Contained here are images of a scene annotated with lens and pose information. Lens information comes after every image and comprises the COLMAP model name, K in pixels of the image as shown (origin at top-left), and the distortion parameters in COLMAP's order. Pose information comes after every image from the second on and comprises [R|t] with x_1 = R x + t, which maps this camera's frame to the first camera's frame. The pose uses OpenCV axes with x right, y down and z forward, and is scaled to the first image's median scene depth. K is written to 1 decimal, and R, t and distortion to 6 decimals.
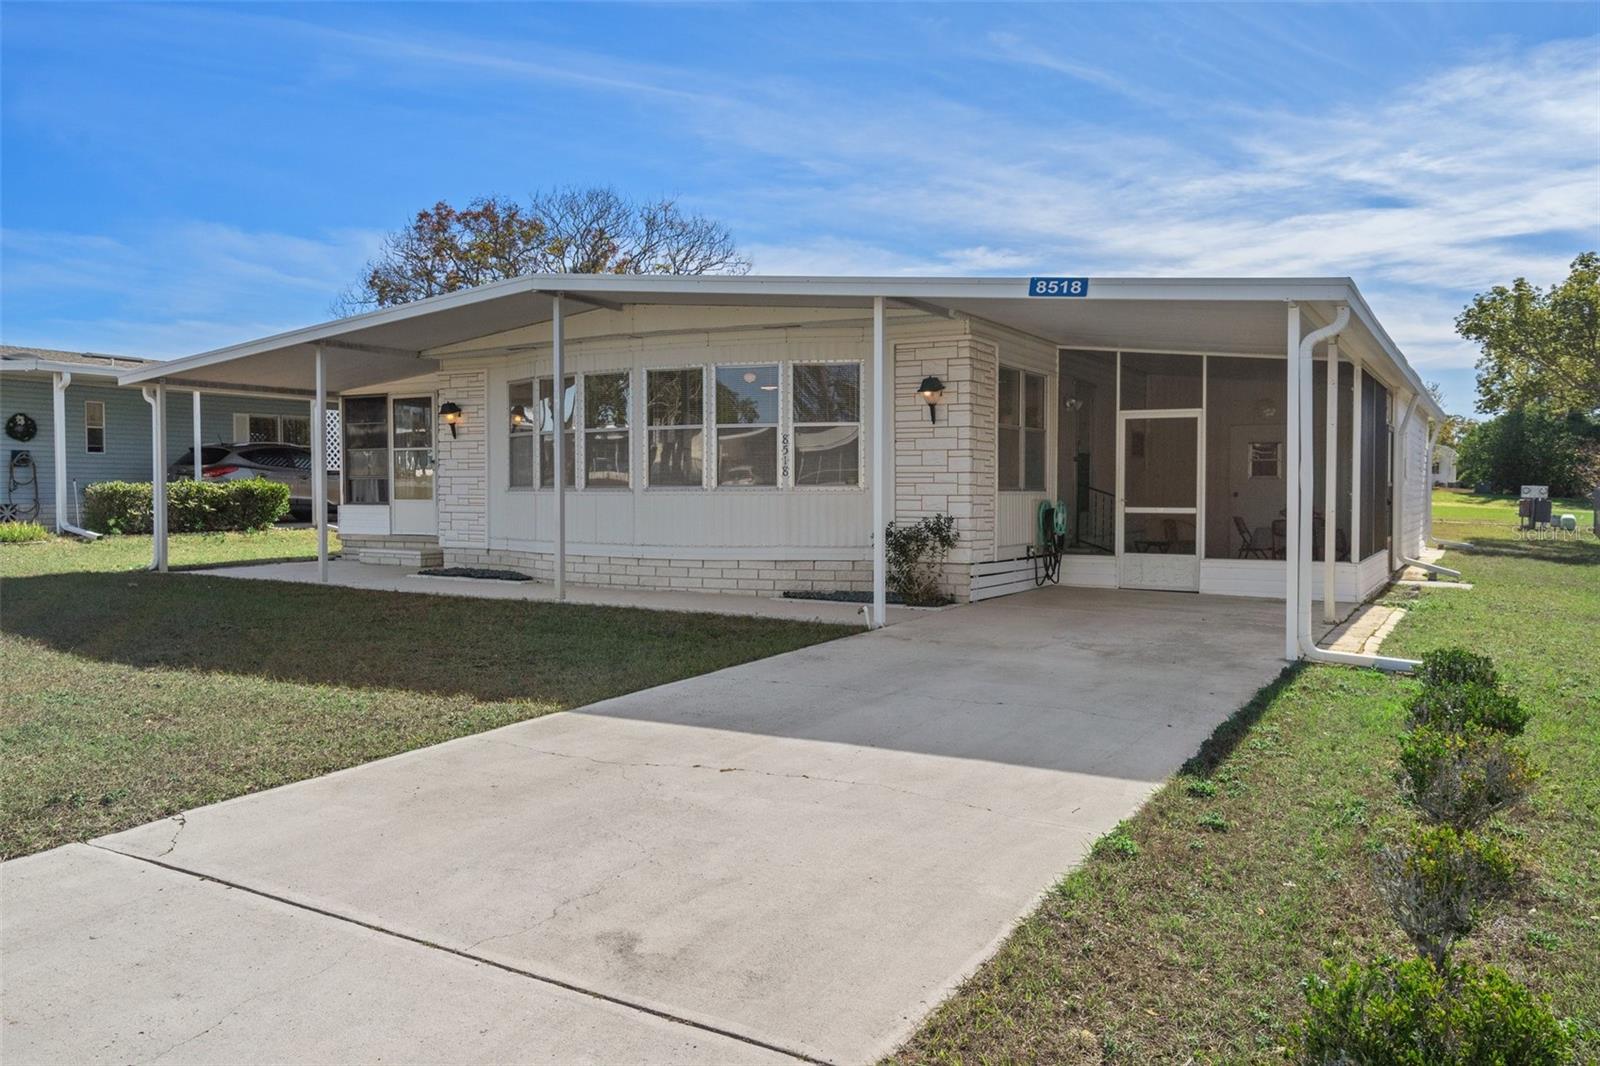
lens RADIAL K [[1220.6, 0, 798.7], [0, 1220.6, 527.8], [0, 0, 1]] dist [0.005141, -0.013373]
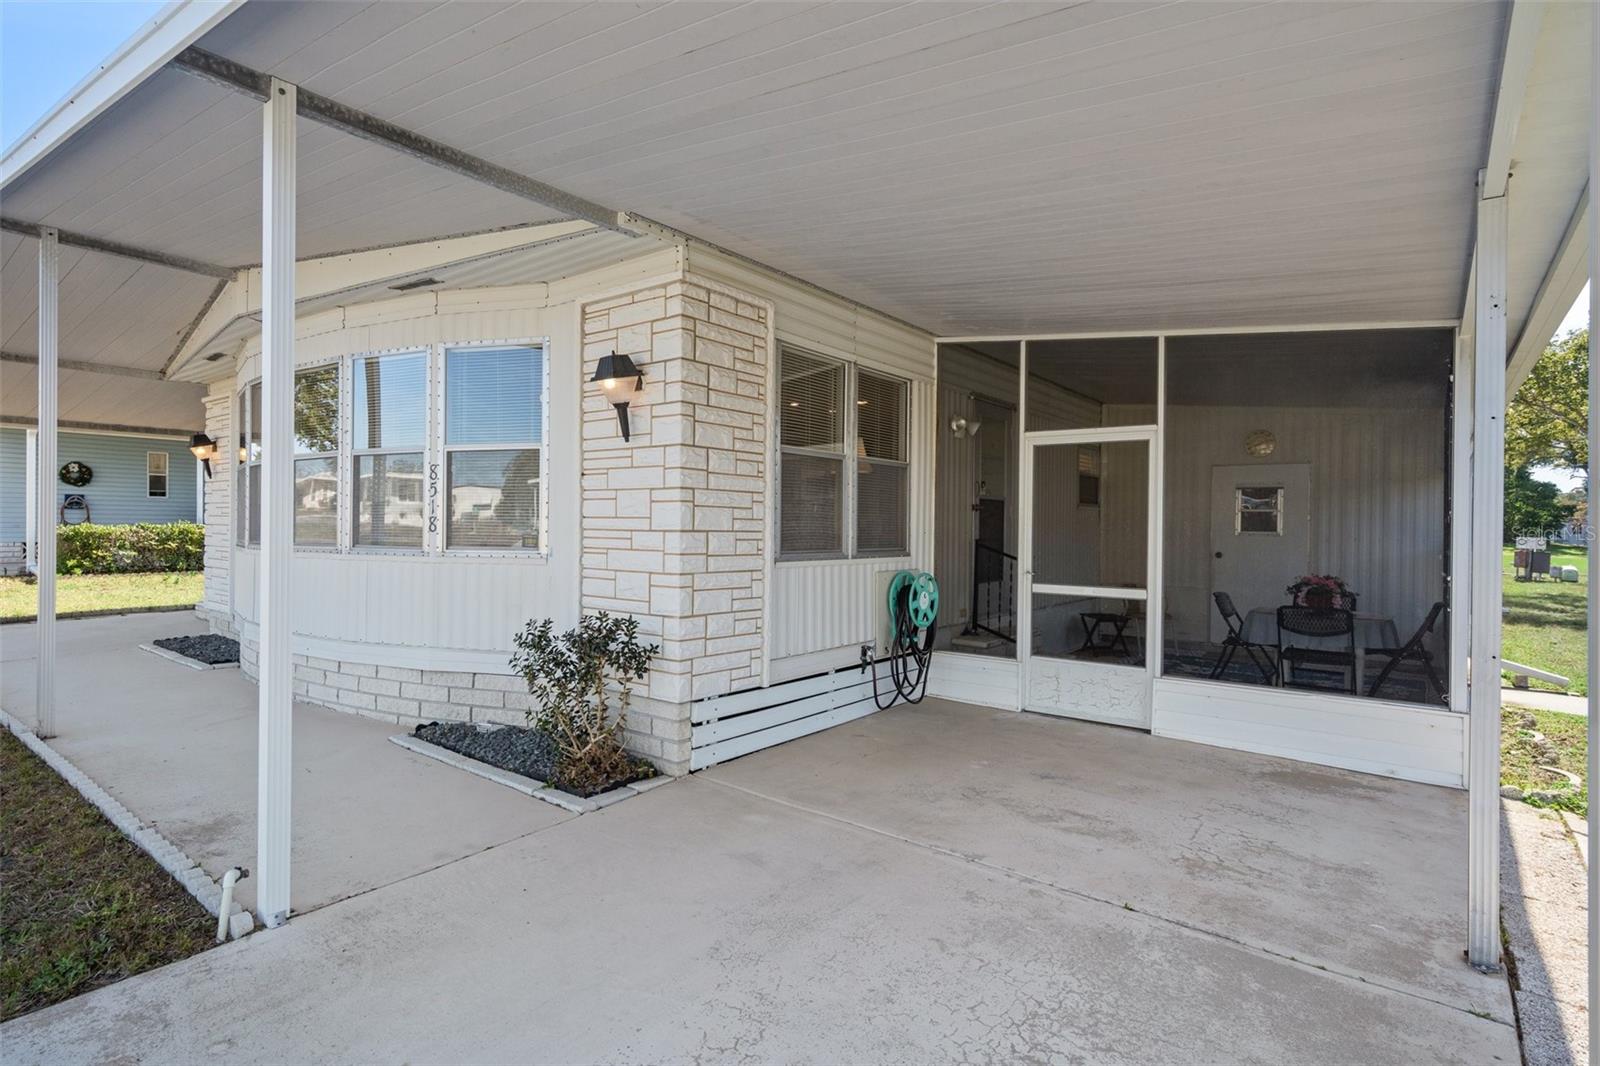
lens RADIAL K [[814.5, 0, 798.7], [0, 814.5, 530.2], [0, 0, 1]] dist [-0.001646, -0.000622]
pose [[0.990701, 0.010132, -0.135681, 0.205837], [-0.013882, 0.999546, -0.026724, -0.032012], [0.135349, 0.028359, 0.990392, 0.567605]]
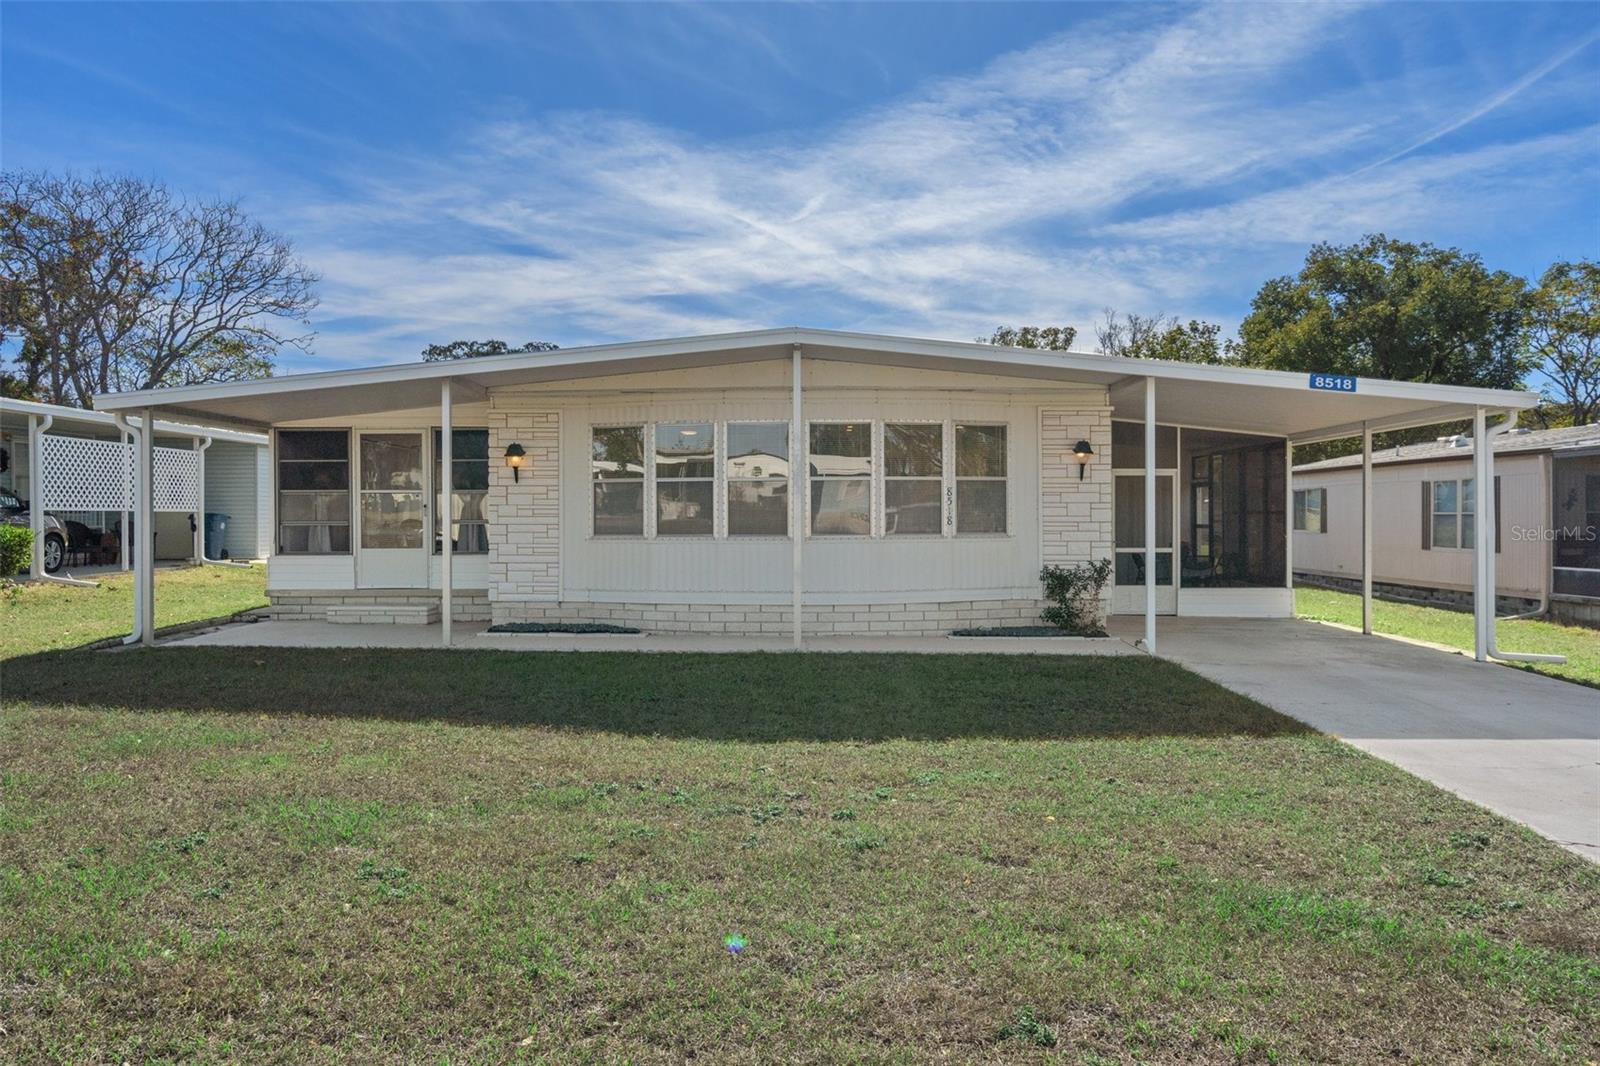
lens RADIAL K [[1220.6, 0, 788.5], [0, 1220.6, 534.5], [0, 0, 1]] dist [0.005141, -0.013373]
pose [[0.868447, -0.008226, 0.495713, -0.621512], [0.018339, 0.999711, -0.015539, -0.017854], [-0.495442, 0.022586, 0.868347, 0.108501]]
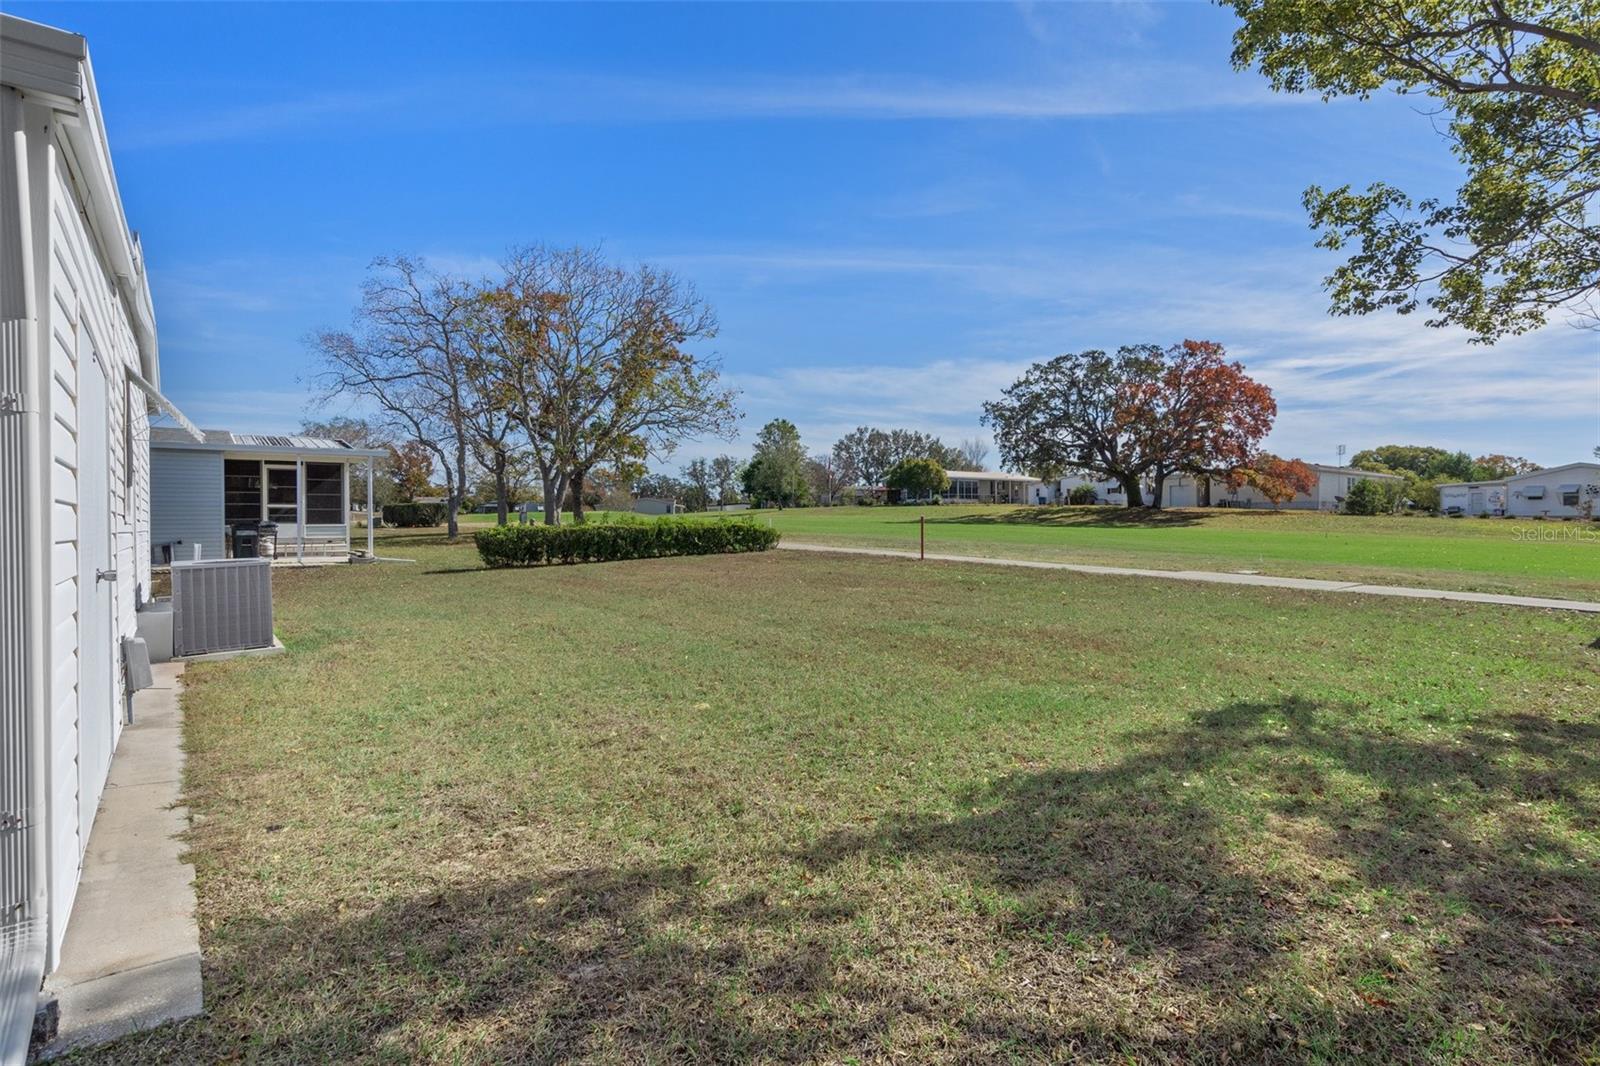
lens RADIAL K [[782.3, 0, 798.3], [0, 782.3, 532.4], [0, 0, 1]] dist [0.004740, 0.000249]
pose [[0.927662, -0.000017, -0.373422, 1.898285], [-0.006323, 0.999856, -0.015755, 0.060907], [0.373368, 0.016976, 0.927528, -0.148423]]
